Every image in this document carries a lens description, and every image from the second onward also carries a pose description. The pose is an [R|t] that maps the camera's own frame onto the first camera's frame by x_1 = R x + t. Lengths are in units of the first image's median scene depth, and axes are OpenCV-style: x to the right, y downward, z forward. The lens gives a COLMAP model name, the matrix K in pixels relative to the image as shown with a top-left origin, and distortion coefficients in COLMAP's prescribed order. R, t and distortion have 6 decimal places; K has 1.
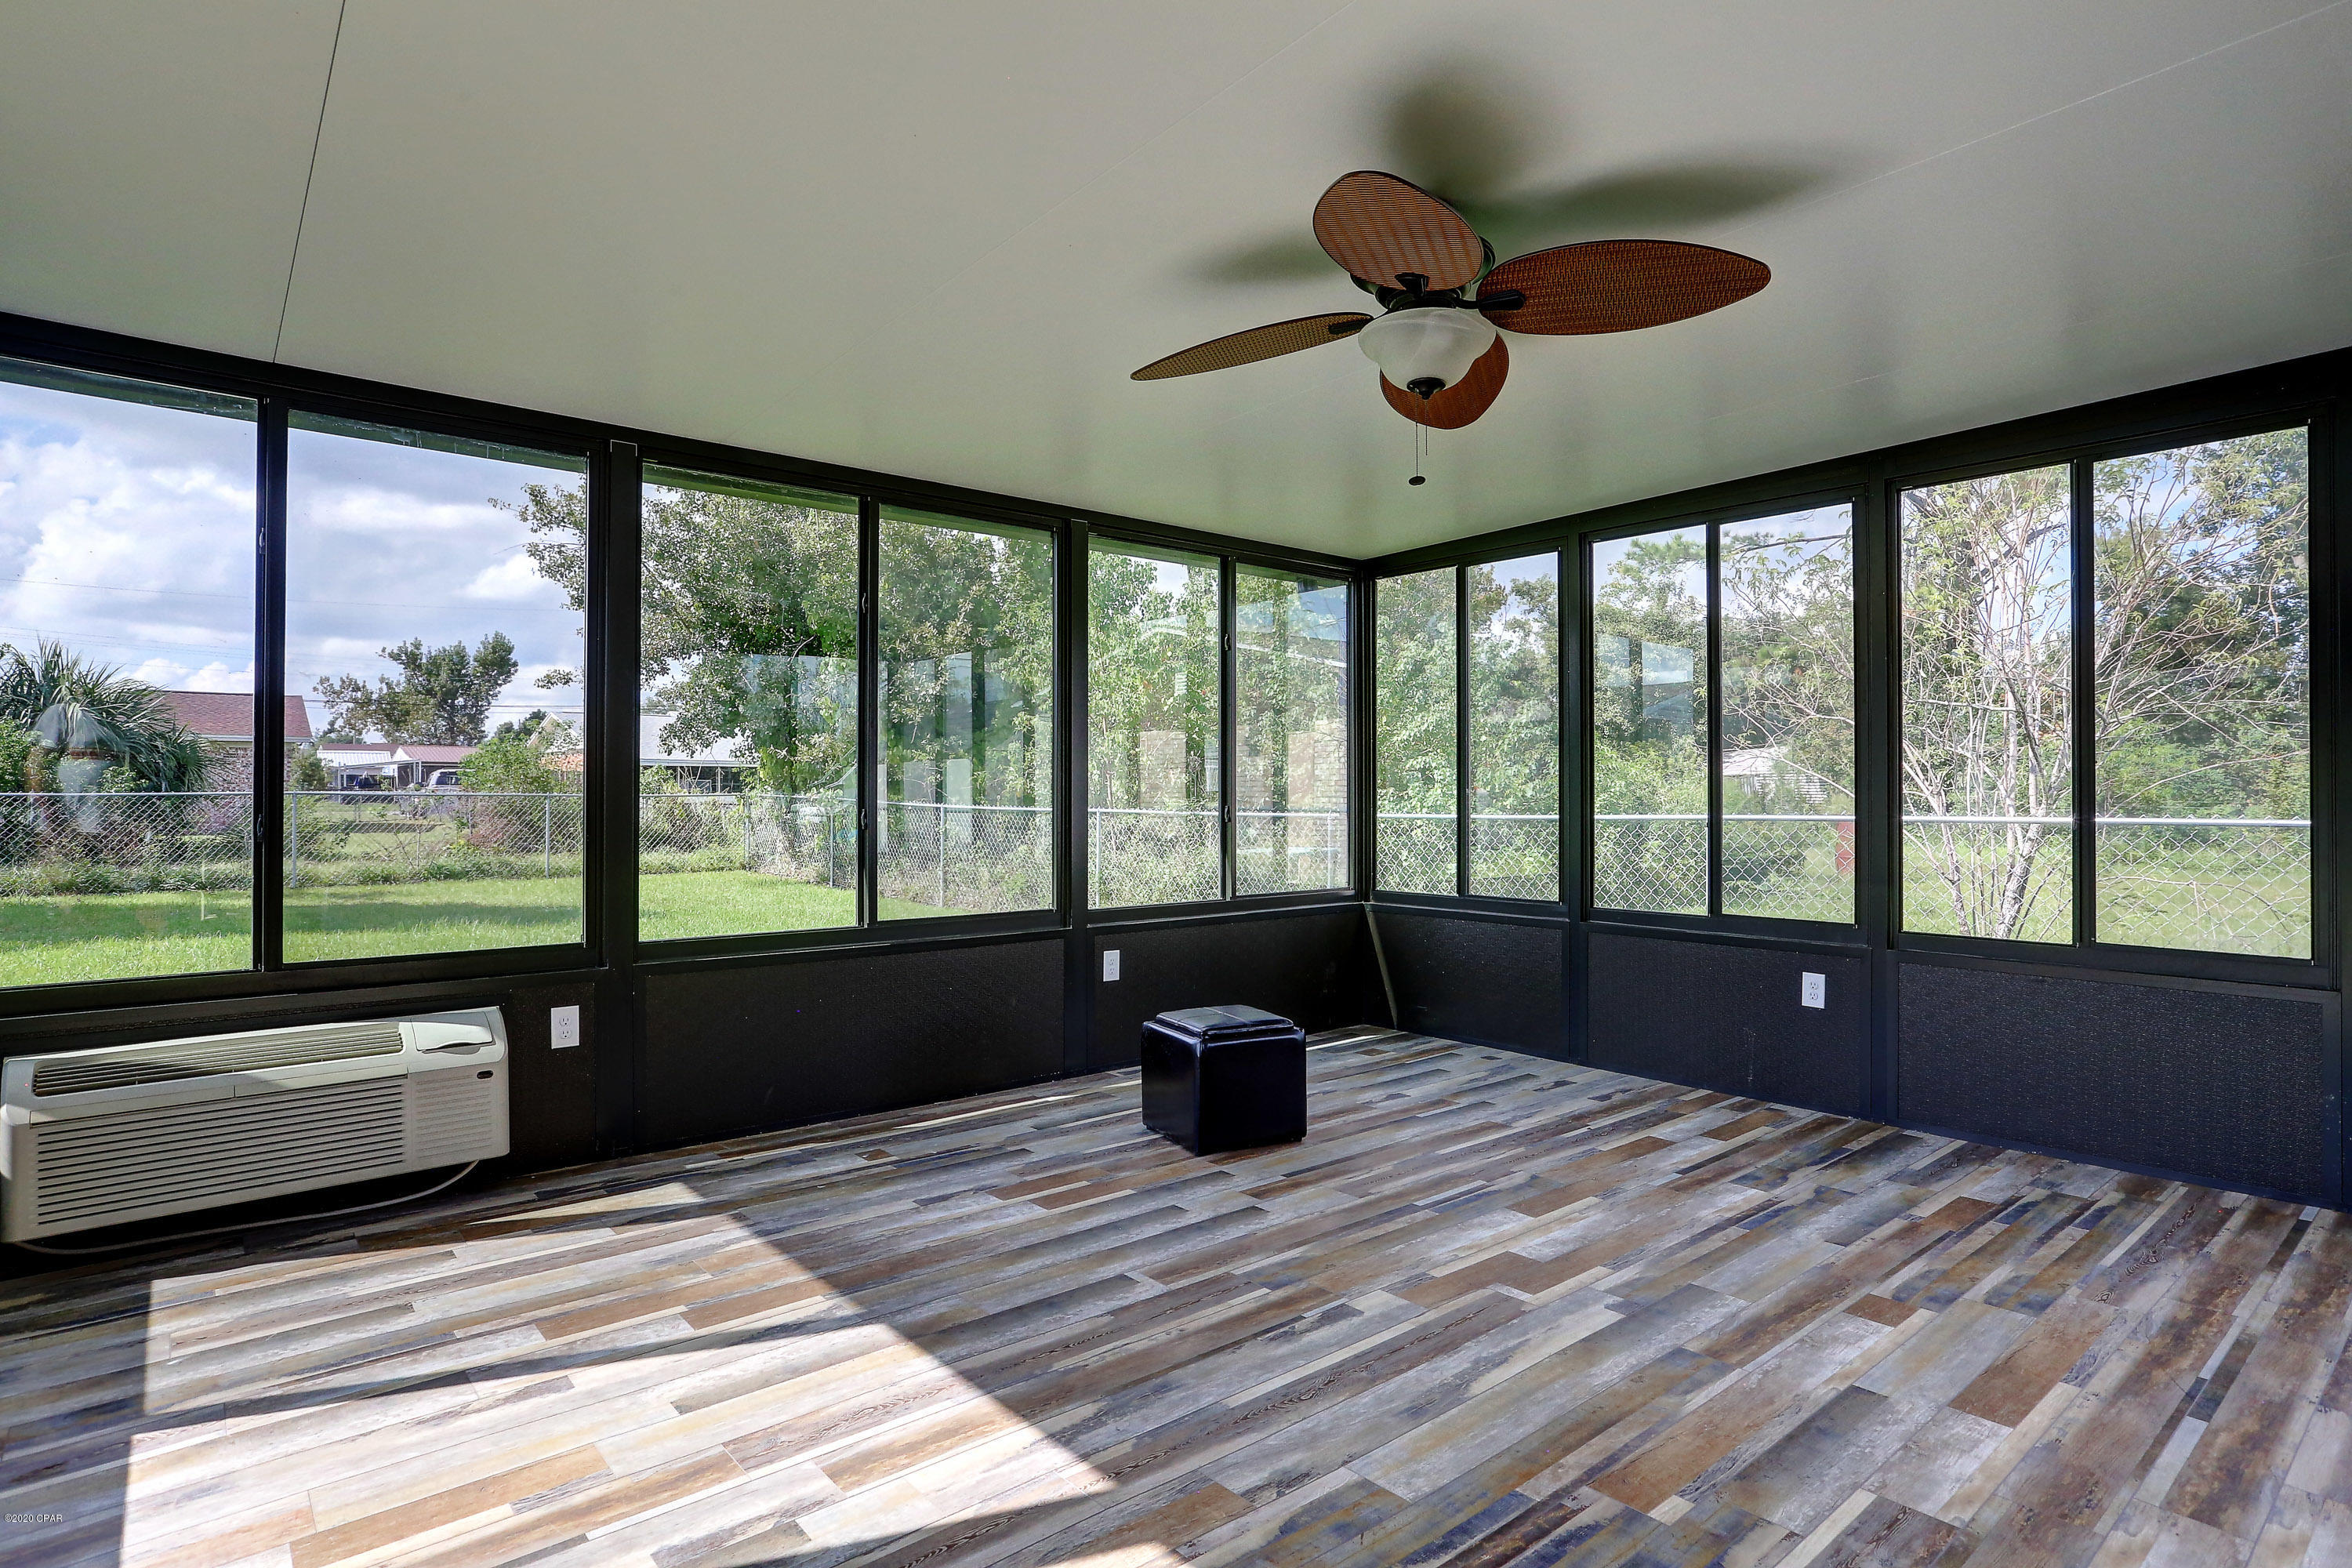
lens RADIAL K [[1209.9, 0, 1176.0], [0, 1209.9, 784.0], [0, 0, 1]] dist [-0.055780, 0.024829]
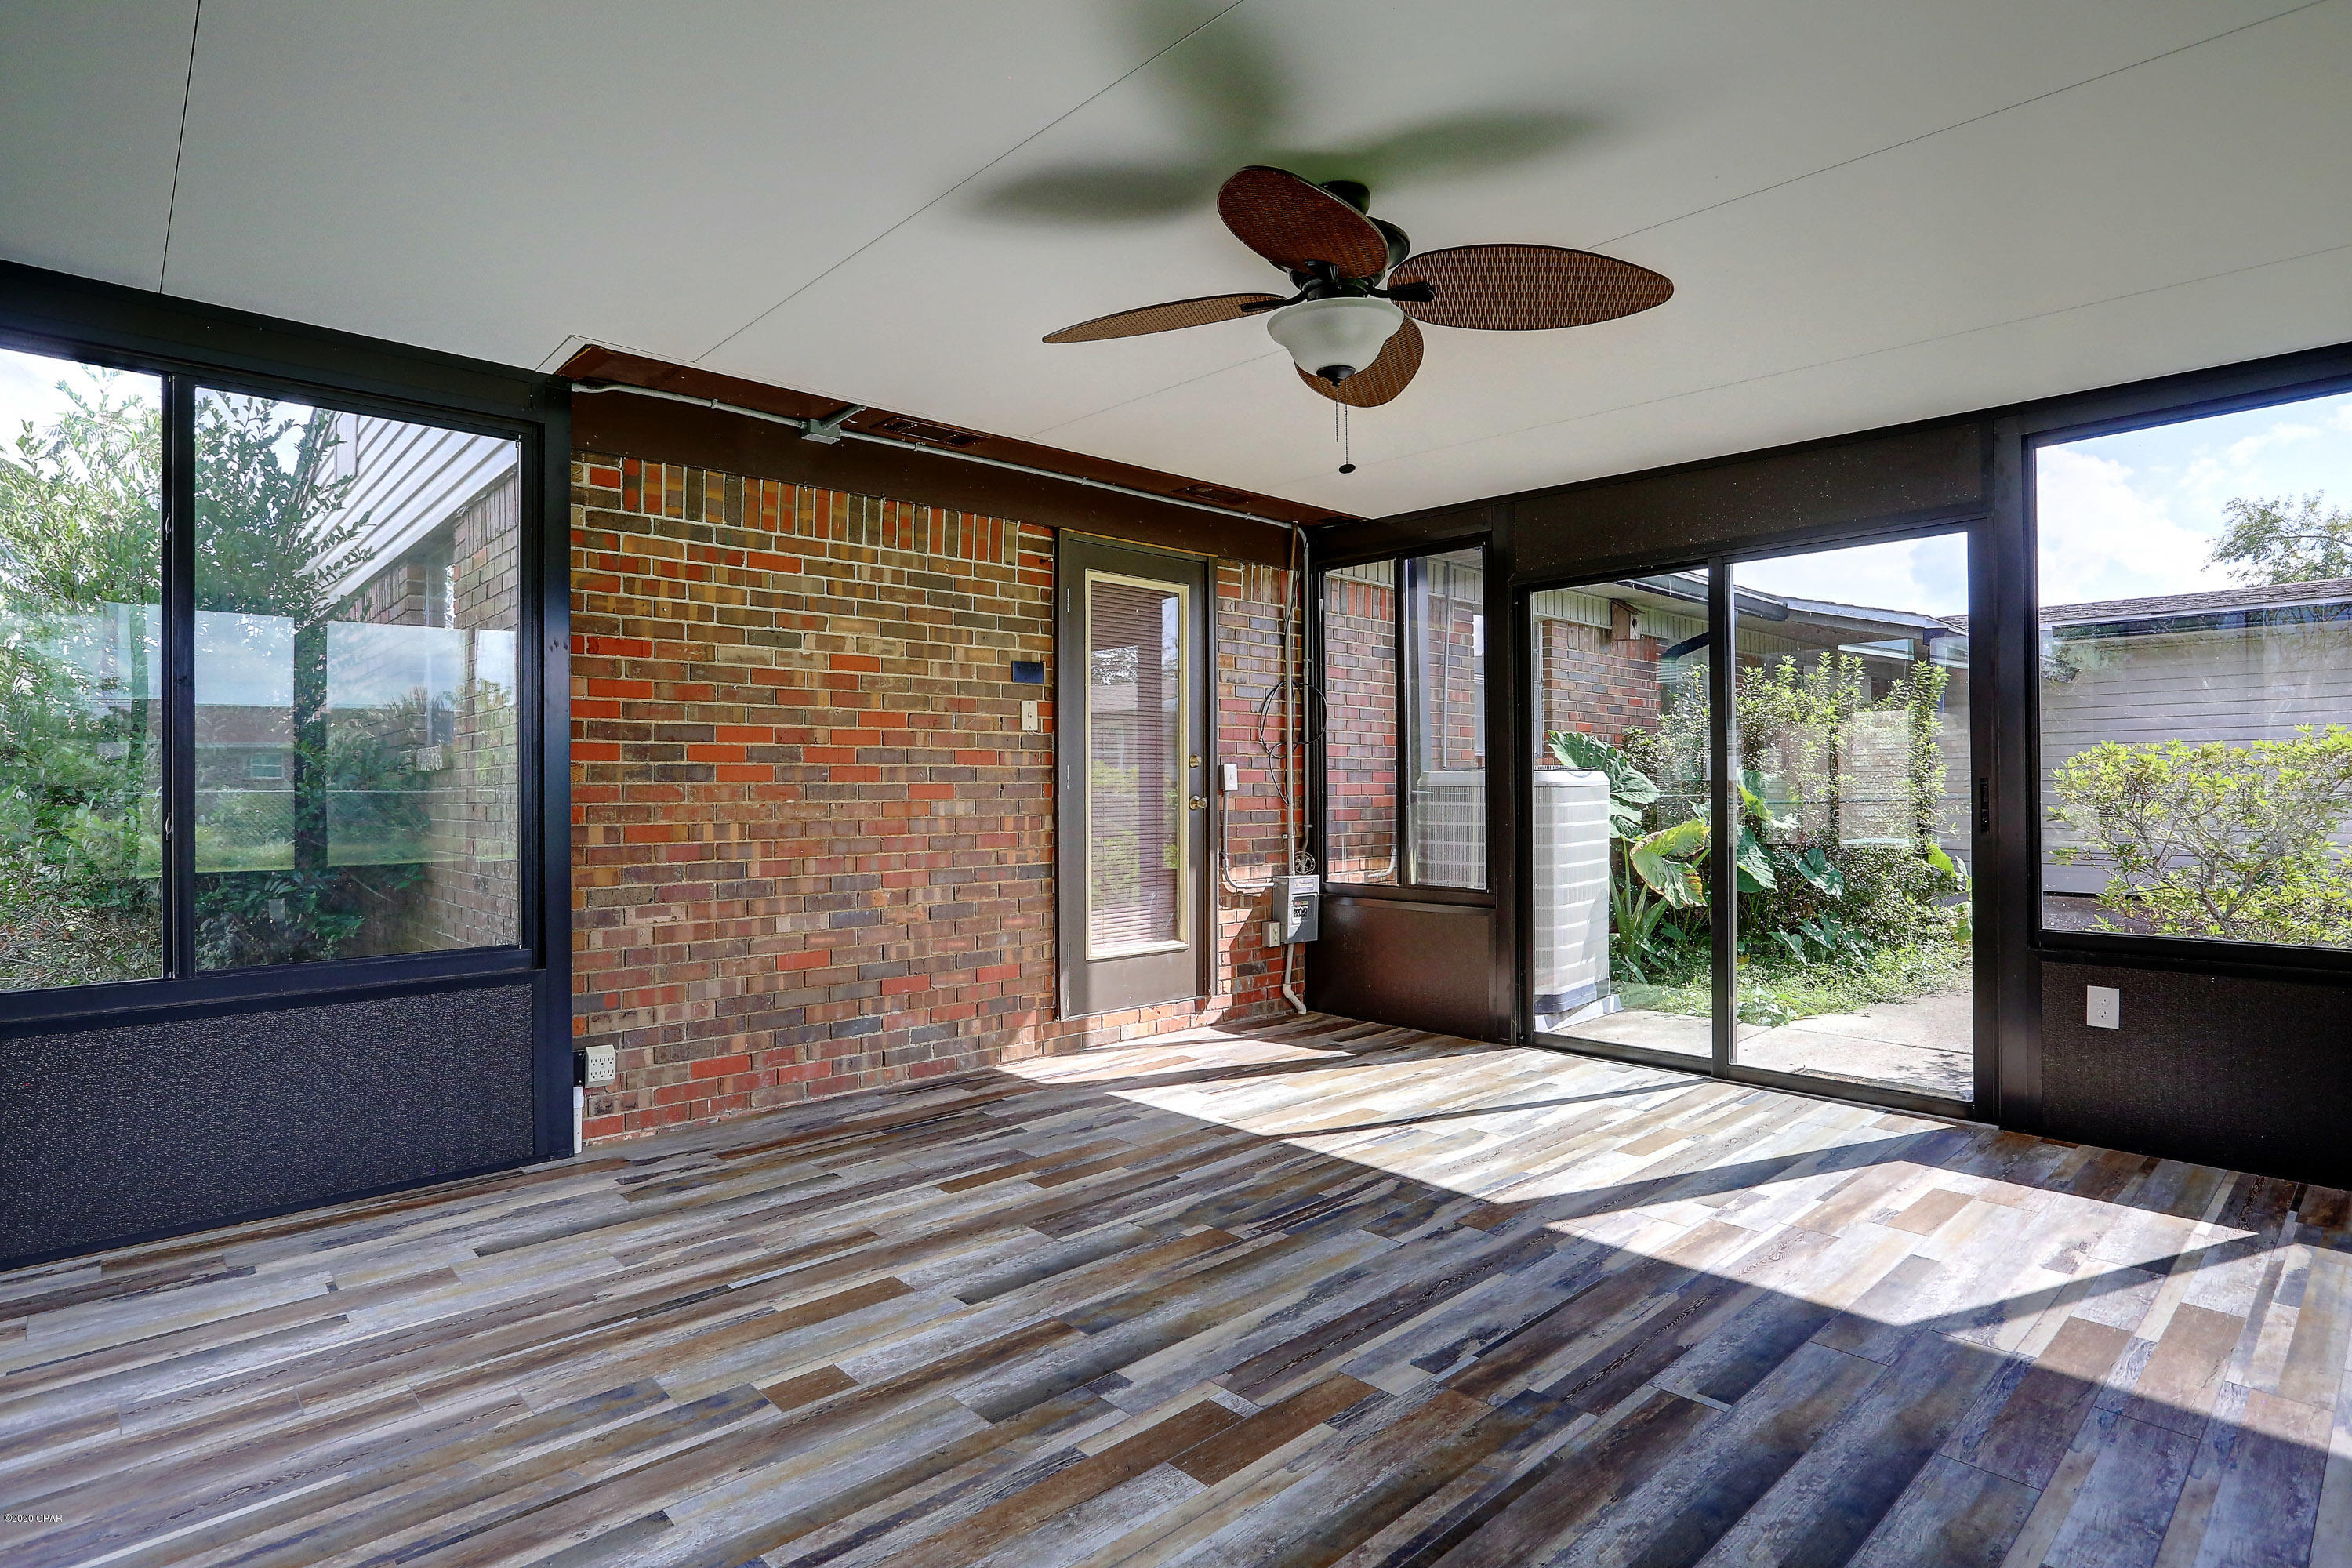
lens RADIAL K [[1209.9, 0, 1176.0], [0, 1209.9, 784.0], [0, 0, 1]] dist [-0.055780, 0.024829]
pose [[-0.999038, 0.007821, -0.043141, 0.383635], [0.008342, 0.999894, -0.011917, 0.021378], [0.043044, -0.012266, -0.998998, 1.973486]]
